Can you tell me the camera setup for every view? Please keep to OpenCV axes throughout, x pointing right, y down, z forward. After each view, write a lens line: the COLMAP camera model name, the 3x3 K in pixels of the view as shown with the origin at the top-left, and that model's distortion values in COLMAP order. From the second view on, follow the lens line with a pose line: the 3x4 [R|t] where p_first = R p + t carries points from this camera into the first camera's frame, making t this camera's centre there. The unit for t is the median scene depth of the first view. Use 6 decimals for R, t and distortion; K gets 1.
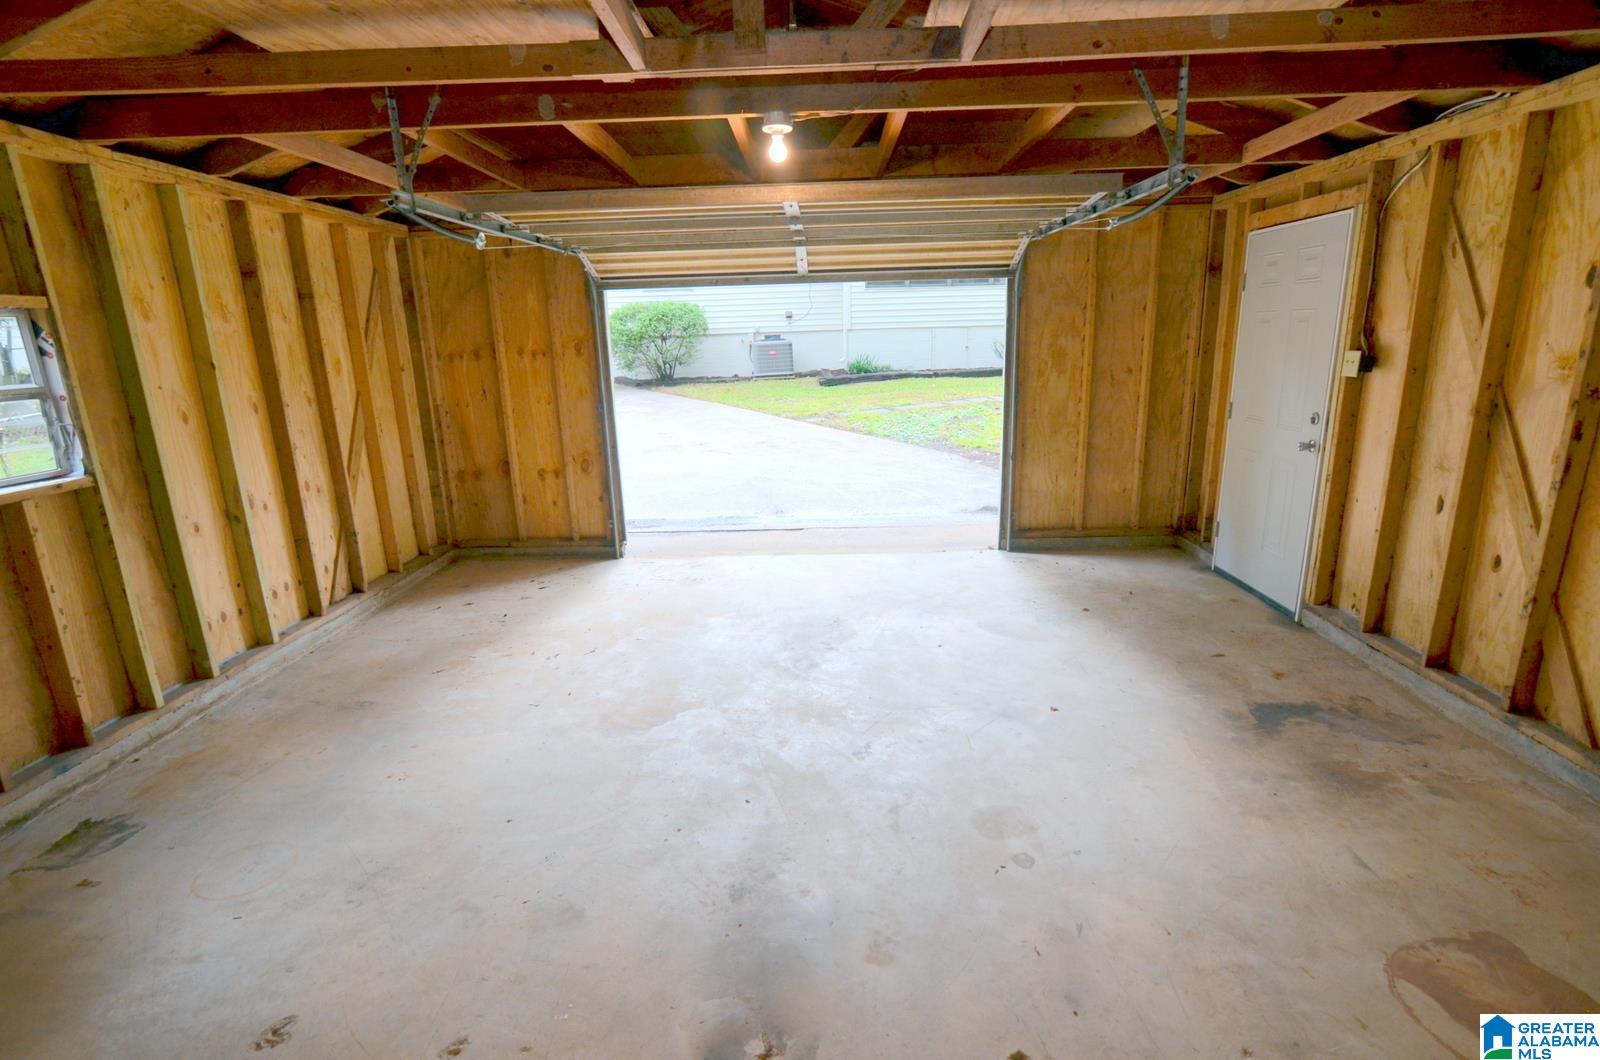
lens RADIAL K [[778.2, 0, 800.7], [0, 778.2, 543.5], [0, 0, 1]] dist [-0.033723, 0.011883]
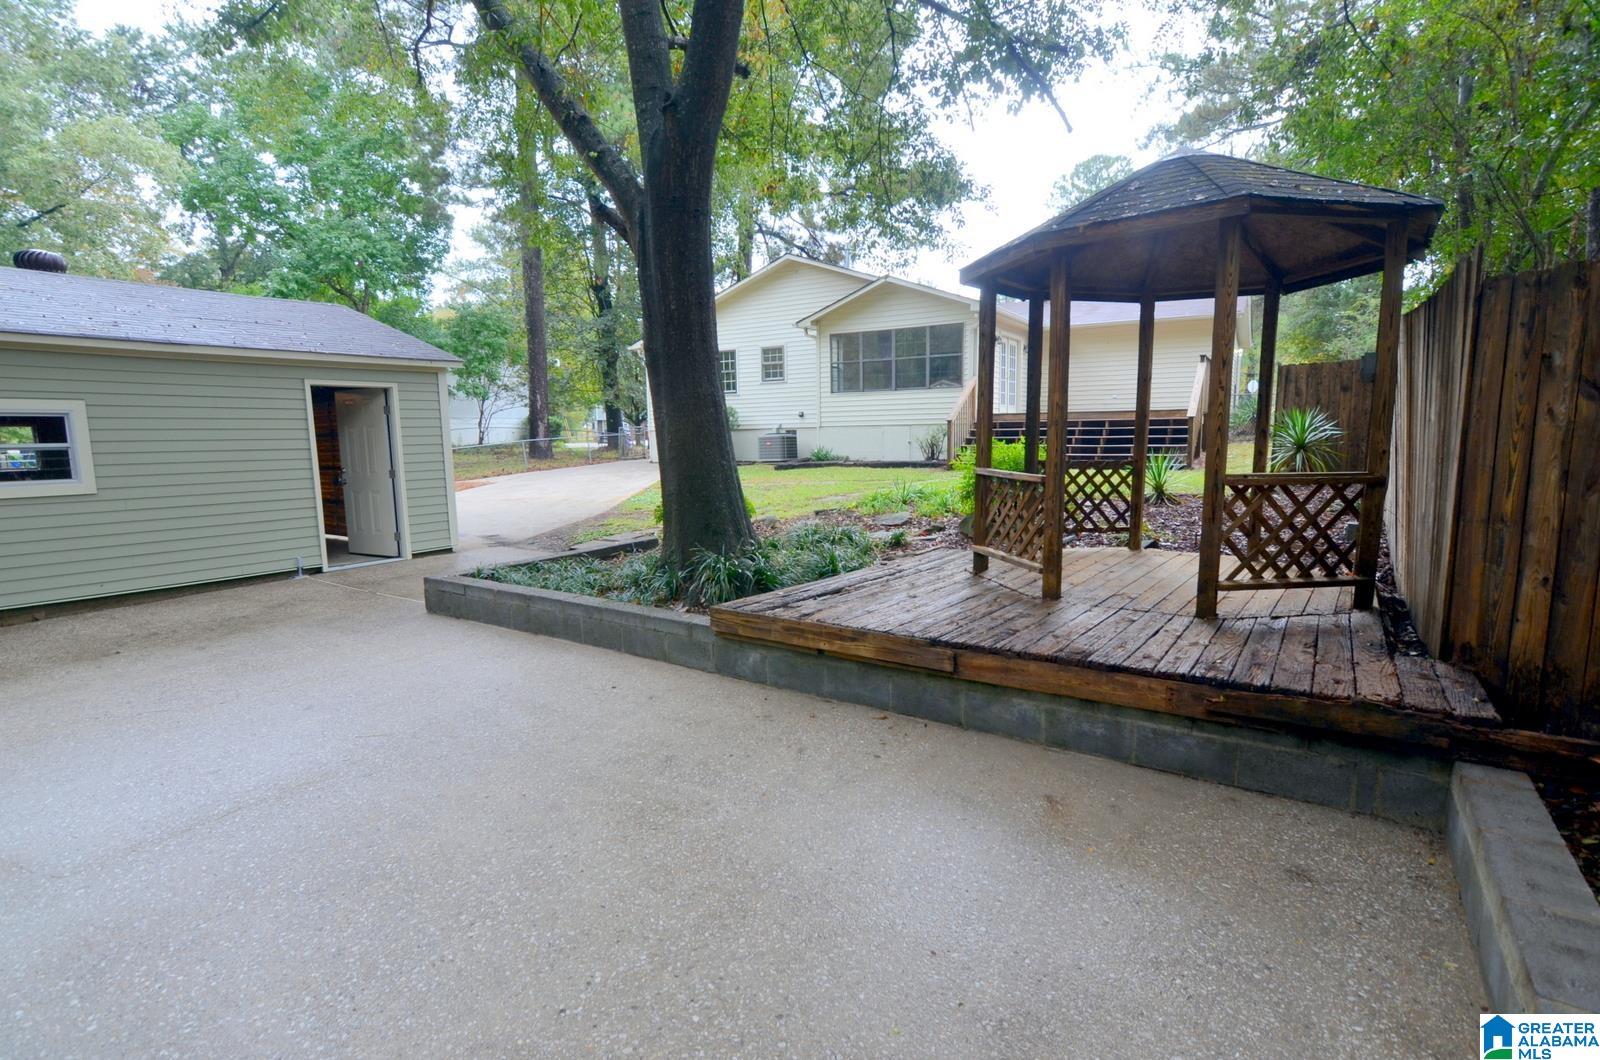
lens RADIAL K [[778.2, 0, 800.7], [0, 778.2, 543.5], [0, 0, 1]] dist [-0.033723, 0.011883]
pose [[0.839308, 0.092024, -0.535811, 0.701163], [-0.157201, 0.984548, -0.077150, 0.004653], [0.520432, 0.148983, 0.840806, -0.013828]]
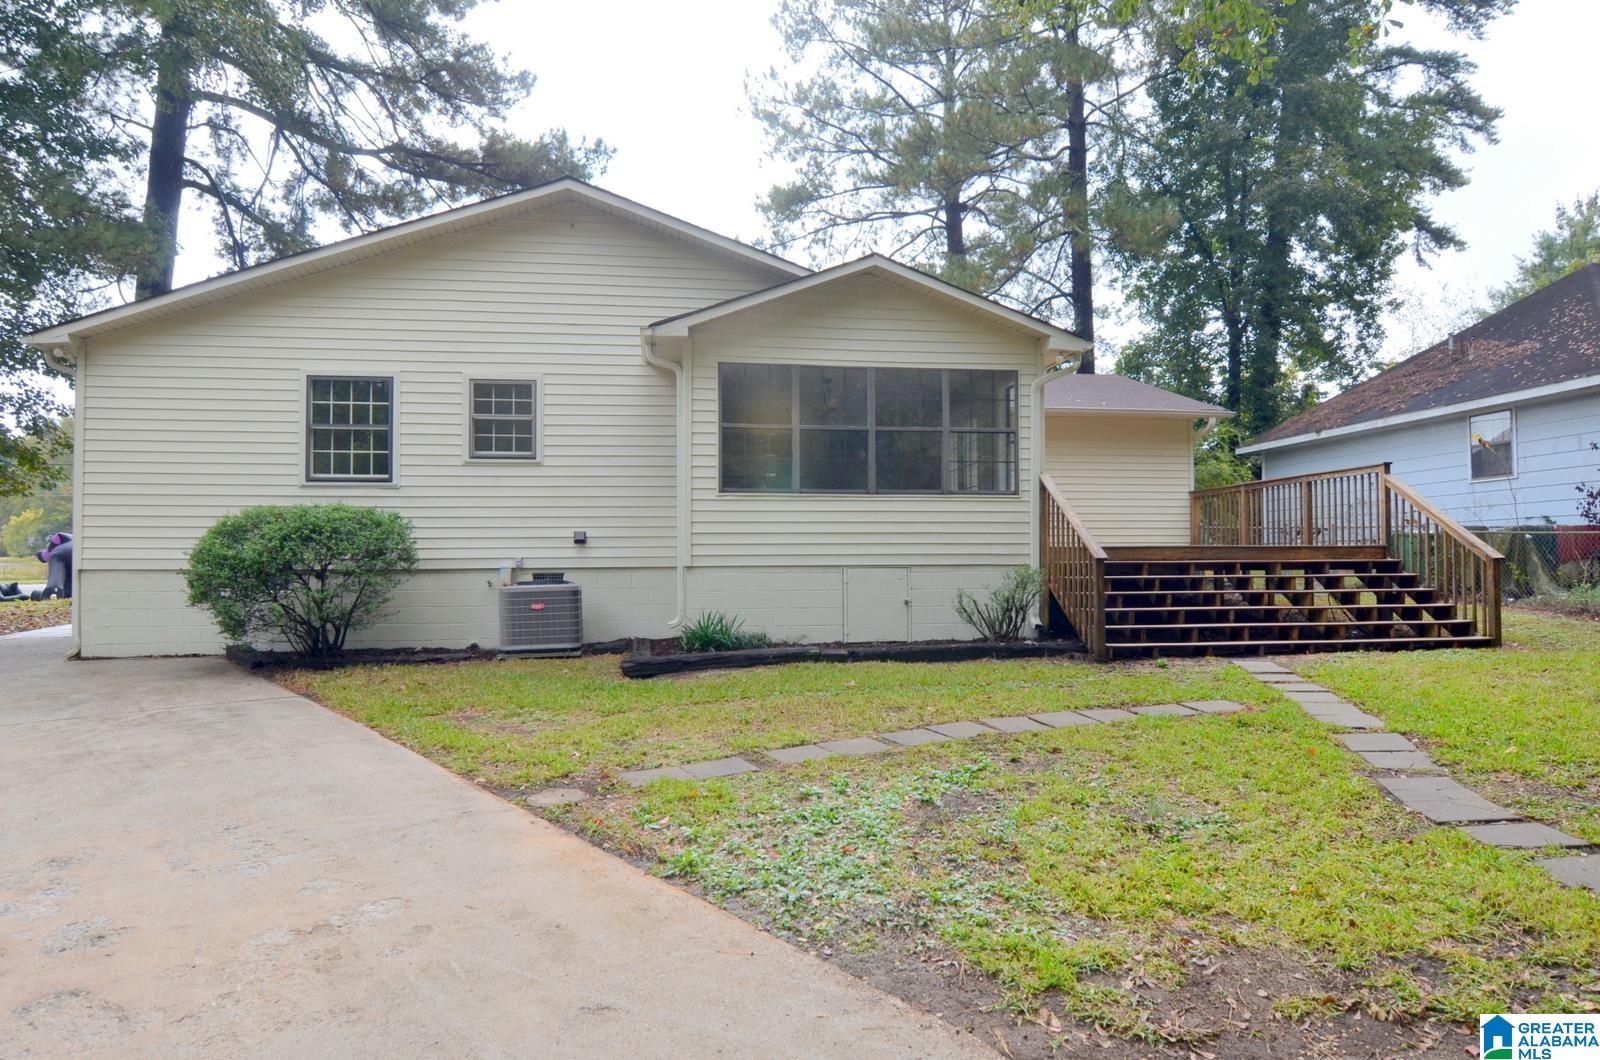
lens RADIAL K [[963.0, 0, 800.7], [0, 963.0, 544.8], [0, 0, 1]] dist [-0.023263, -0.000774]
pose [[0.990845, 0.024655, 0.132735, 0.050664], [0.014261, 0.958569, -0.284504, -0.101523], [-0.134250, 0.283793, 0.949441, 0.360338]]
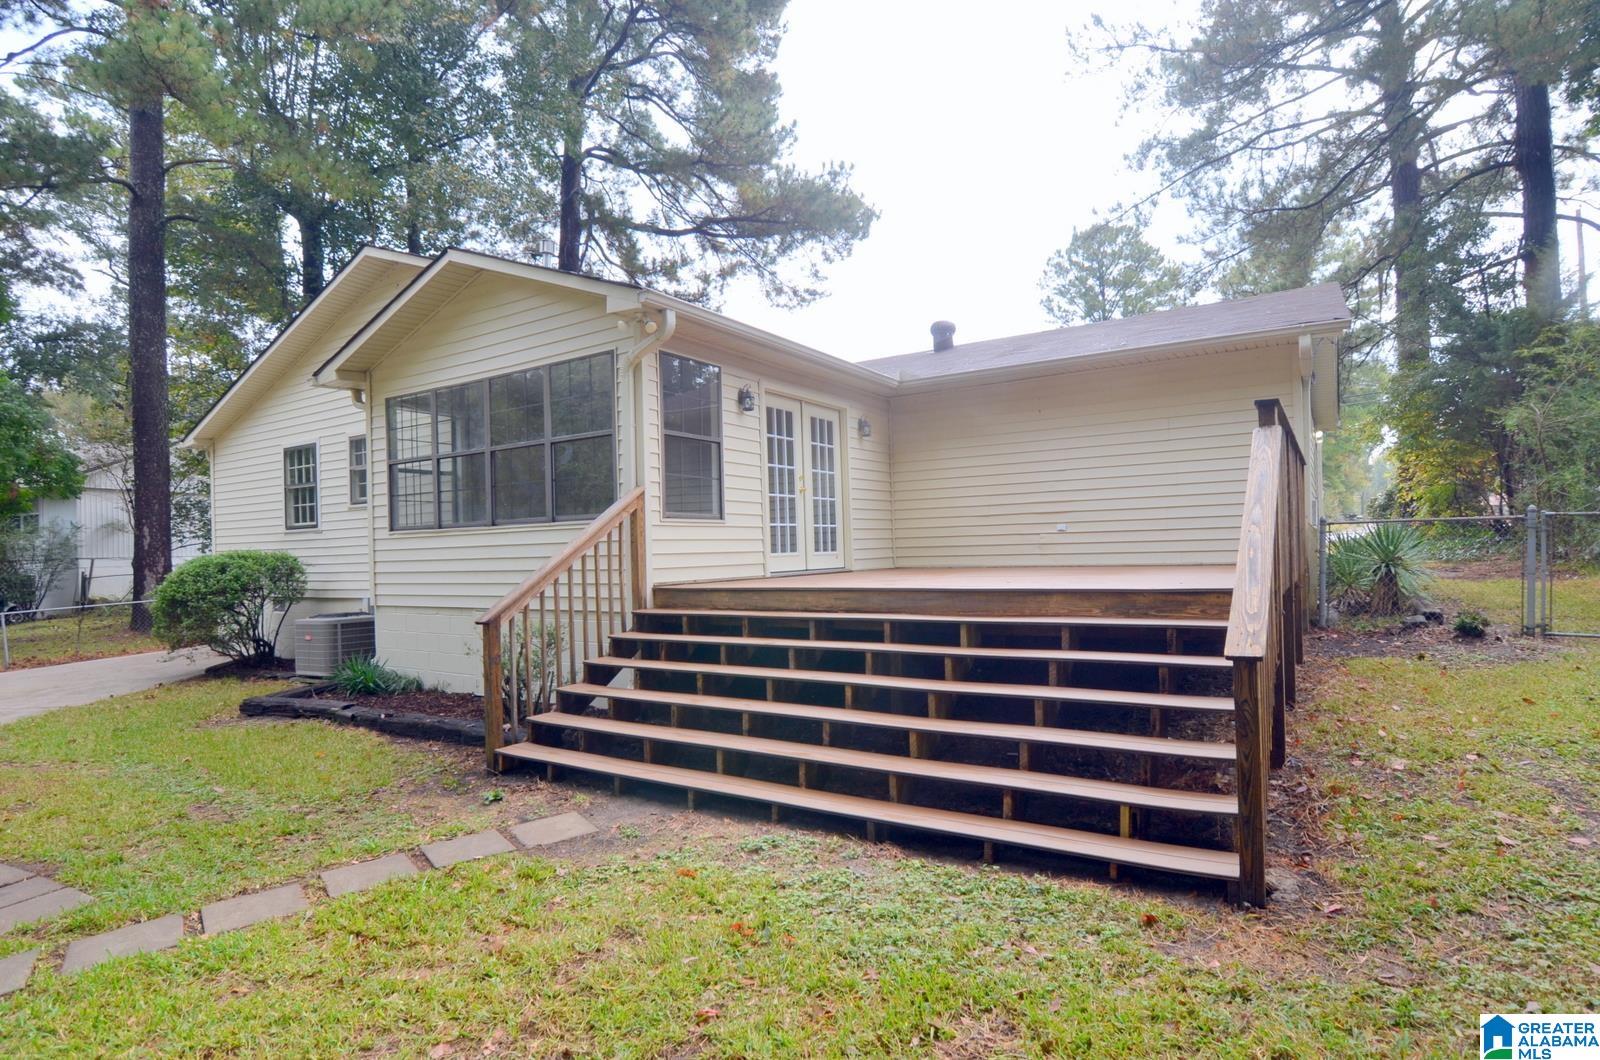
lens RADIAL K [[825.4, 0, 803.3], [0, 825.4, 544.5], [0, 0, 1]] dist [-0.019762, -0.000650]
pose [[0.828743, 0.003698, -0.559617, 0.615361], [-0.149409, 0.965144, -0.214883, -0.235759], [0.539317, 0.261695, 0.800408, 0.687720]]
